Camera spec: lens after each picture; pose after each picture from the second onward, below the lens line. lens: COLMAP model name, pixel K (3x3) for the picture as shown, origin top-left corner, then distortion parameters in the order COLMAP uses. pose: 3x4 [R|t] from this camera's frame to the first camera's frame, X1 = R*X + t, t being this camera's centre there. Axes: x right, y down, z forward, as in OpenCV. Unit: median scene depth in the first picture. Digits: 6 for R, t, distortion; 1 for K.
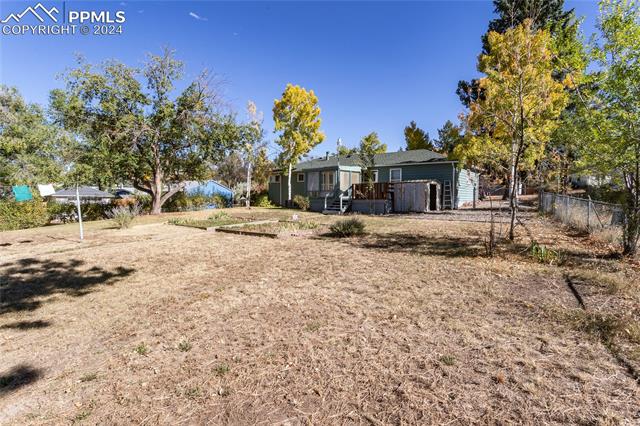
lens RADIAL K [[313.1, 0, 321.5], [0, 313.1, 211.8], [0, 0, 1]] dist [0.004097, 0.001136]
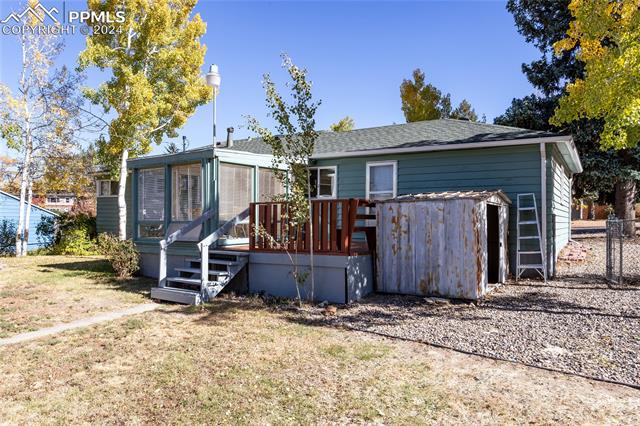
lens RADIAL K [[460.2, 0, 319.2], [0, 460.2, 214.8], [0, 0, 1]] dist [0.001567, -0.000984]
pose [[0.995763, 0.005256, 0.091808, 0.112013], [0.000198, 0.998240, -0.059302, -0.042440], [-0.091958, 0.059069, 0.994009, 0.461462]]
